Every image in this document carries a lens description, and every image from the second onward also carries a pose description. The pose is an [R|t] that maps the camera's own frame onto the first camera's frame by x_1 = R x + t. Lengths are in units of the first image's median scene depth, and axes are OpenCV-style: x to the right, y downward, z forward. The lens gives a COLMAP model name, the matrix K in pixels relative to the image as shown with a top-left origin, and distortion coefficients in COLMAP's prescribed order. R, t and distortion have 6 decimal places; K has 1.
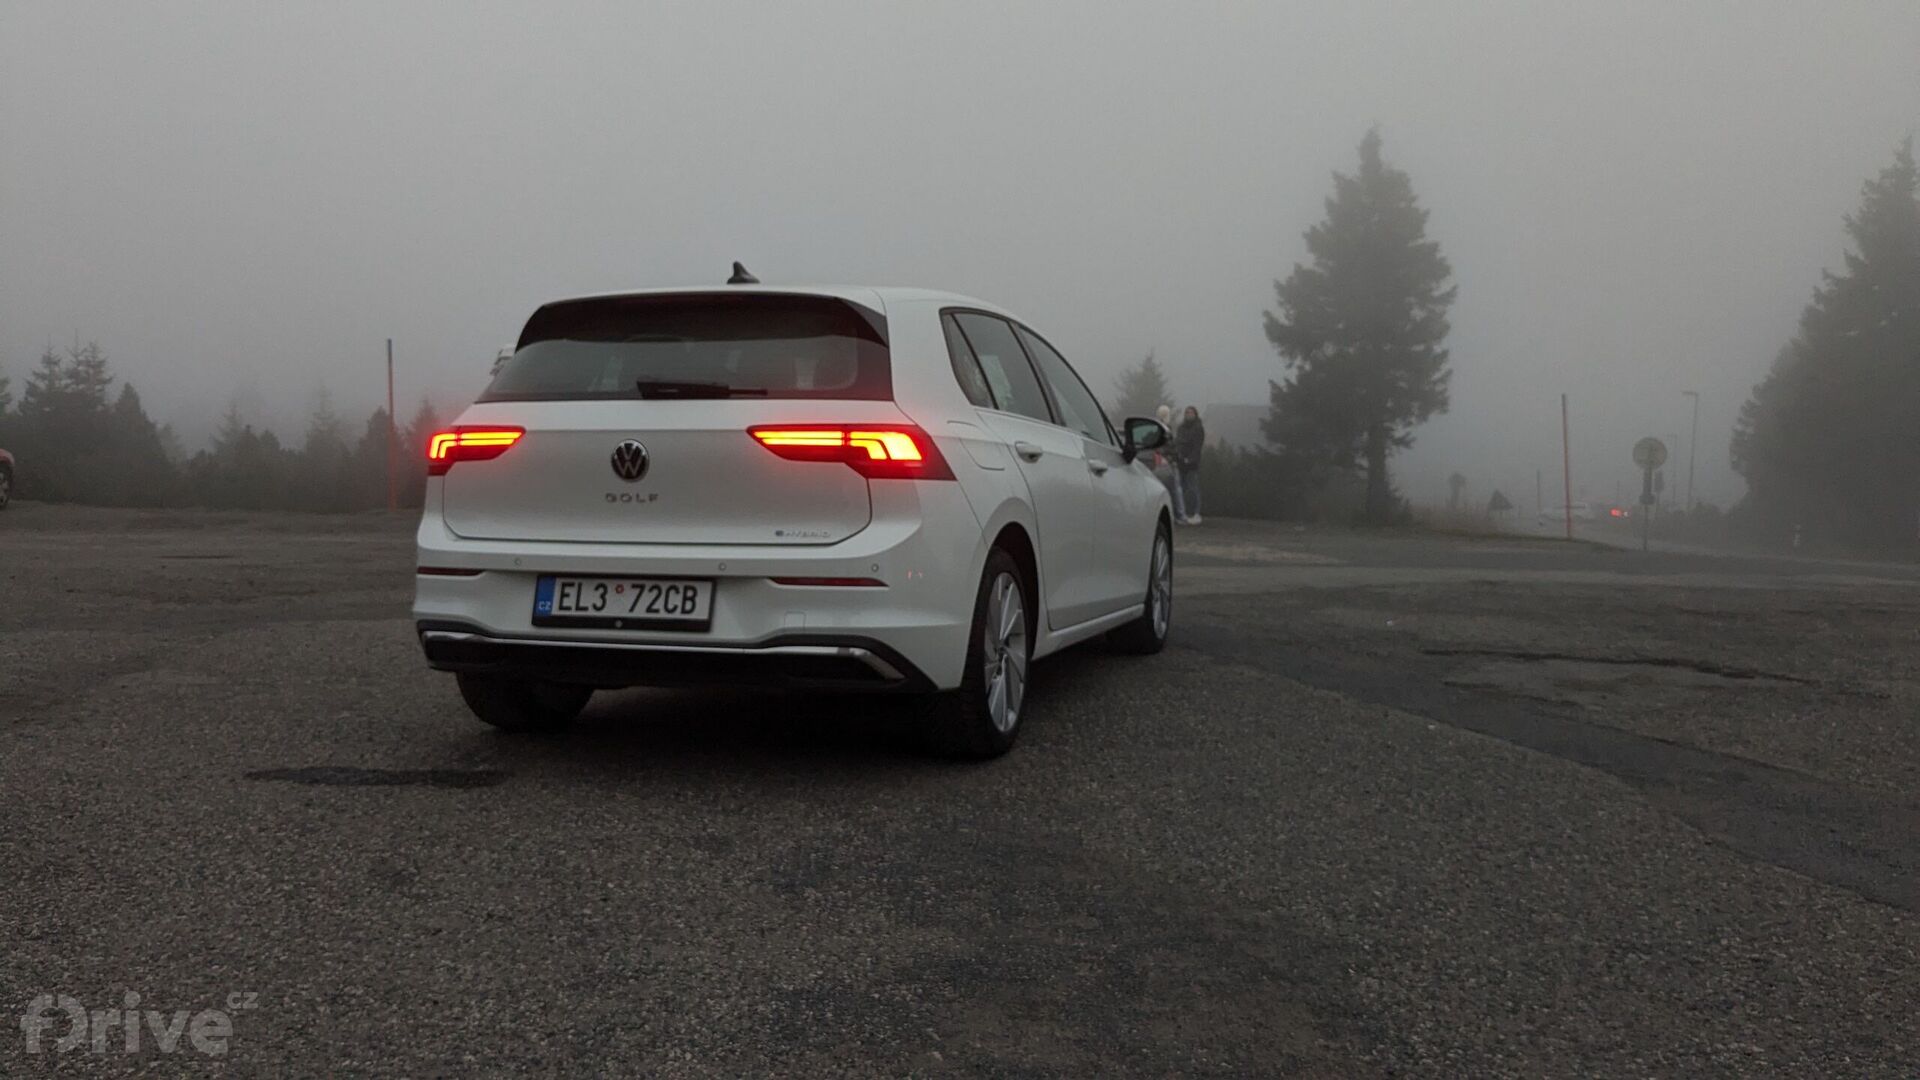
lens RADIAL K [[1545.6, 0, 901.1], [0, 1545.6, 546.2], [0, 0, 1]] dist [0.071923, -0.123089]
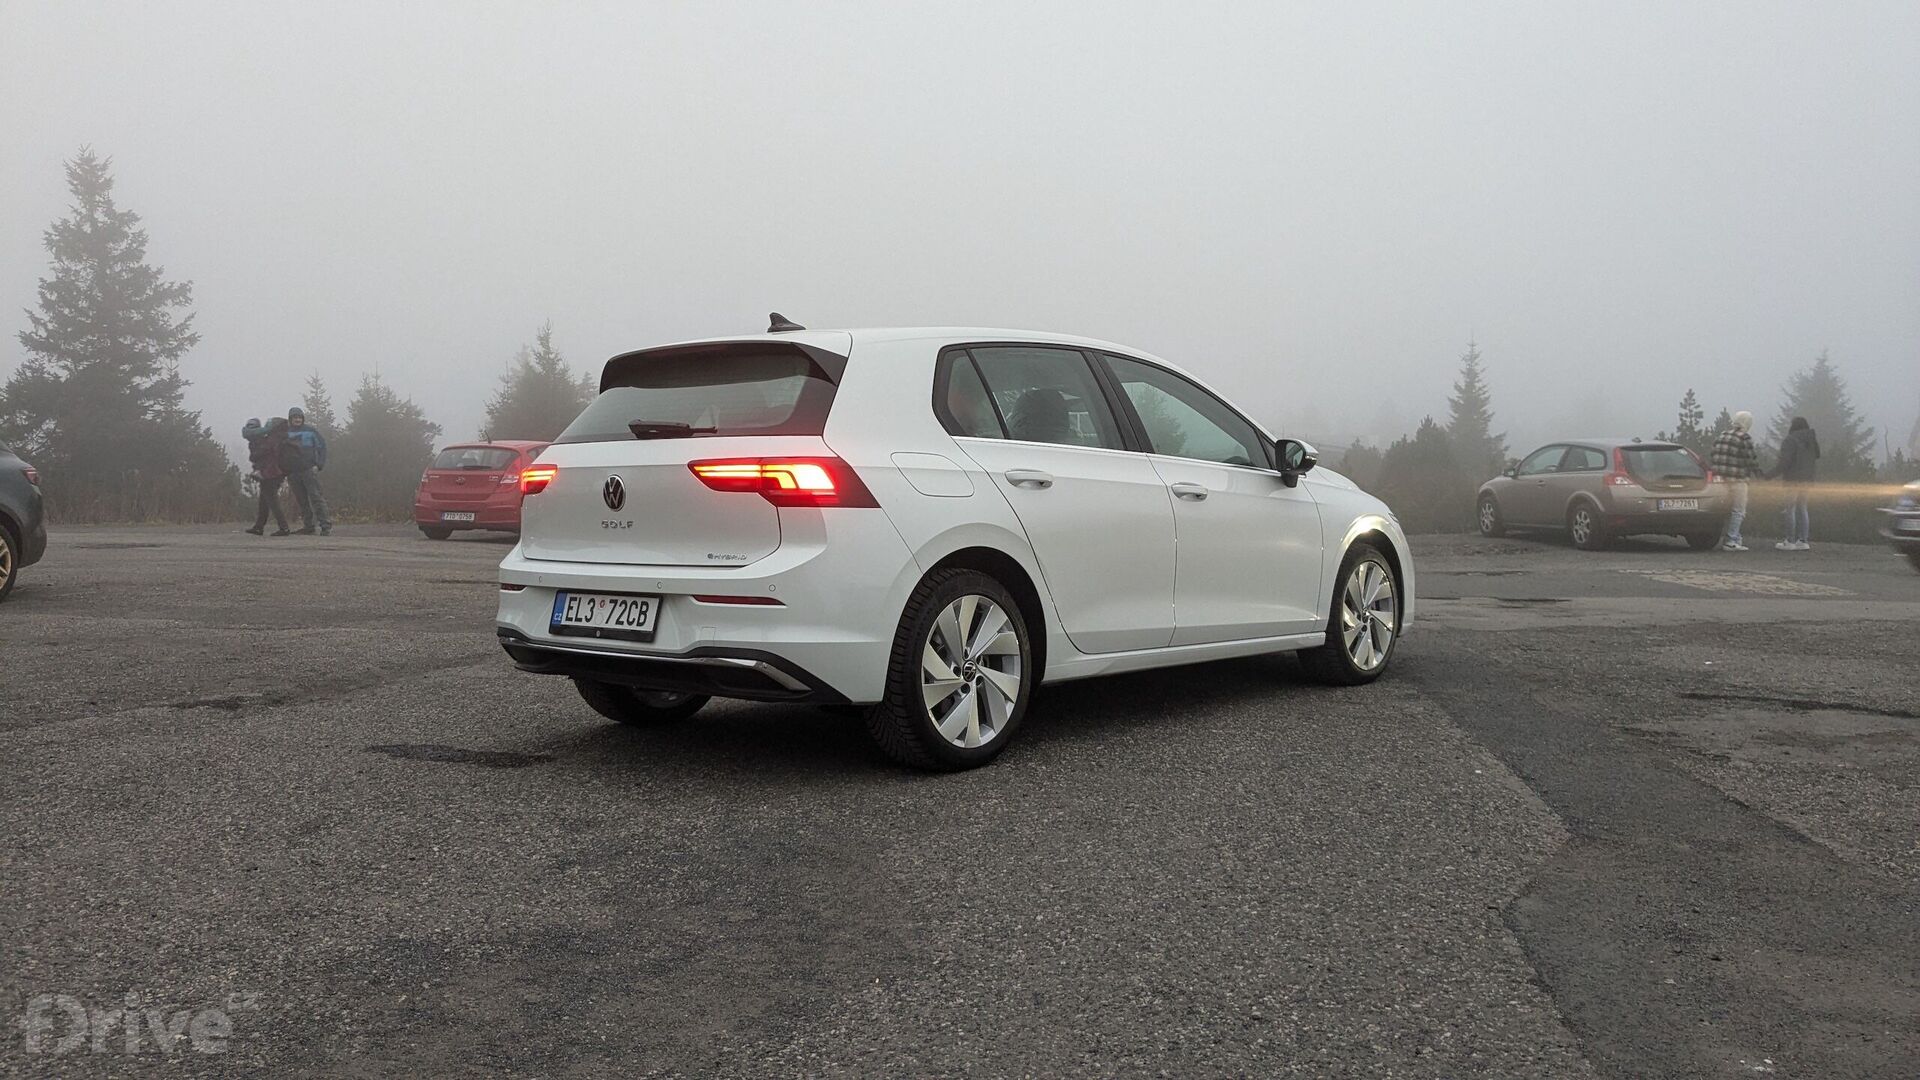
lens RADIAL K [[1551.0, 0, 960.0], [0, 1551.0, 540.0], [0, 0, 1]] dist [-0.002370, -0.009926]
pose [[0.923397, 0.001231, -0.383845, 0.507113], [-0.008610, 0.999810, -0.017508, -0.001749], [0.383750, 0.019472, 0.923232, 0.030761]]
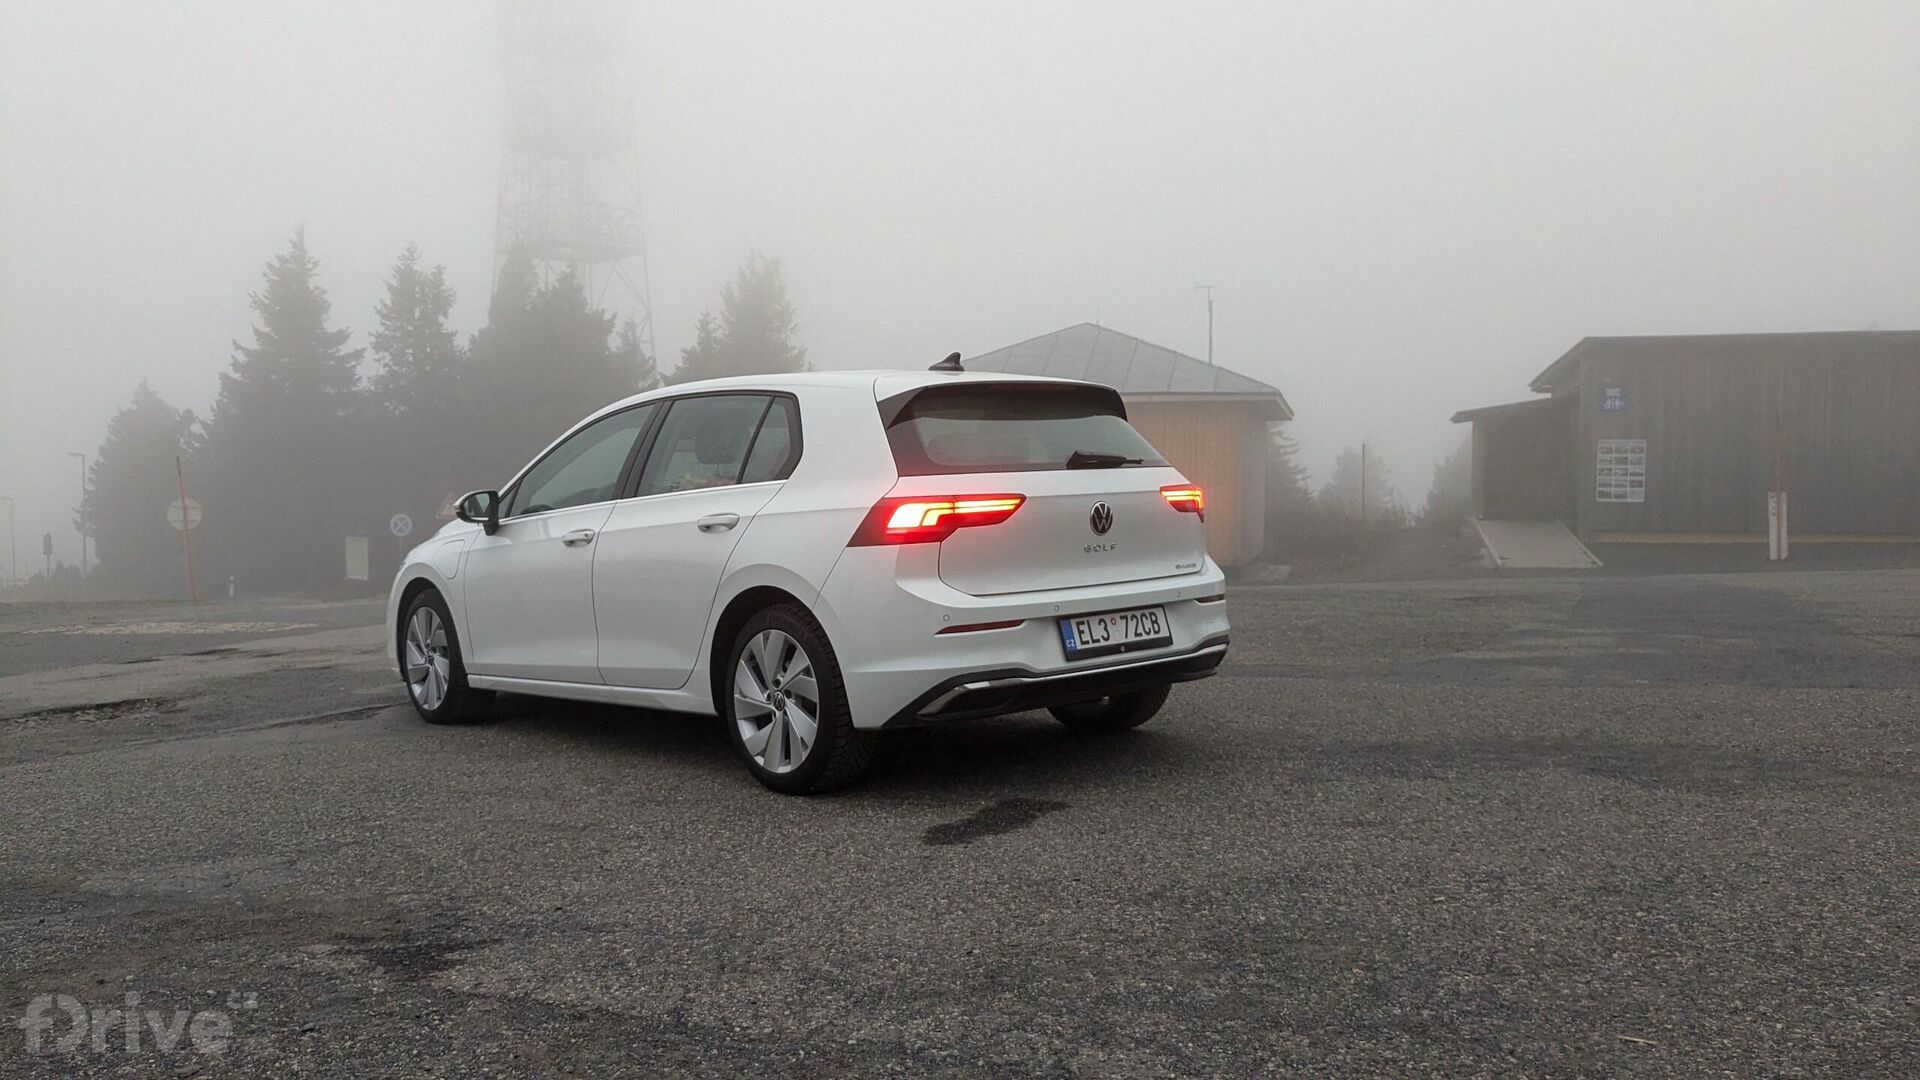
lens RADIAL K [[1551.0, 0, 960.0], [0, 1551.0, 540.0], [0, 0, 1]] dist [-0.002370, -0.009926]
pose [[0.482694, -0.050104, 0.874354, -1.316200], [0.086426, 0.996214, 0.009375, -0.059179], [-0.871514, 0.071042, 0.485197, 0.496575]]
